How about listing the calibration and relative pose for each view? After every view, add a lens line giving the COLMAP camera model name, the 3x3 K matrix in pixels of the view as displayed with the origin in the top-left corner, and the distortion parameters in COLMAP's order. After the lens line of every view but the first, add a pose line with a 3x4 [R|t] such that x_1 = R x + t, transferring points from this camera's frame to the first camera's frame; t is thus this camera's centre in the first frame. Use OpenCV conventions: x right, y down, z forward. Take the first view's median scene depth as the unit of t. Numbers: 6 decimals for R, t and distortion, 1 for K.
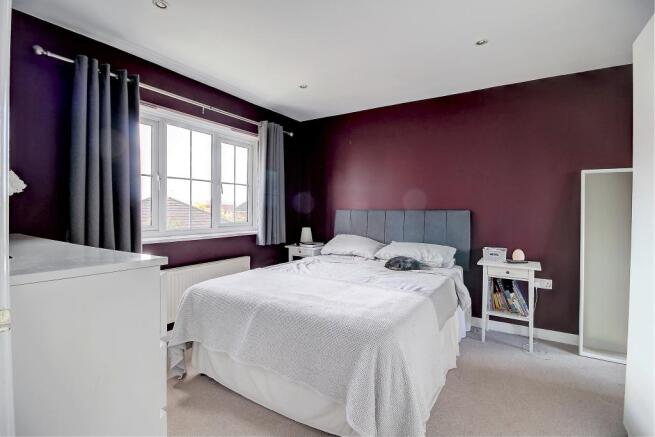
lens RADIAL K [[302.8, 0, 327.5], [0, 302.8, 218.5], [0, 0, 1]] dist [0.000006, 0.000027]
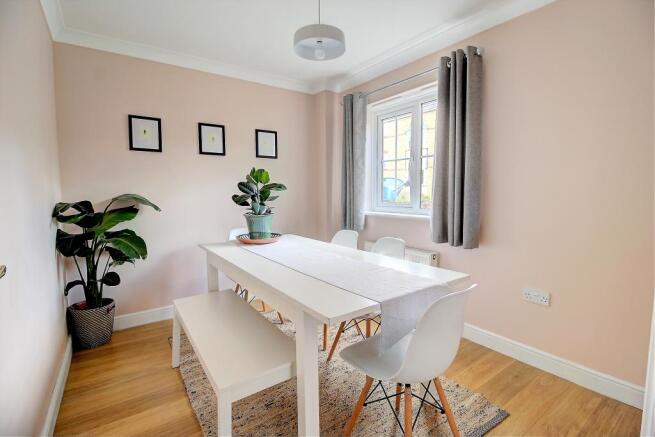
lens RADIAL K [[302.8, 0, 327.5], [0, 302.8, 218.5], [0, 0, 1]] dist [0.000006, 0.000027]
pose [[-0.383939, 0.075845, -0.920238, 0.617211], [-0.013615, 0.996047, 0.087774, -0.018163], [0.923258, 0.046229, -0.381389, 1.179976]]
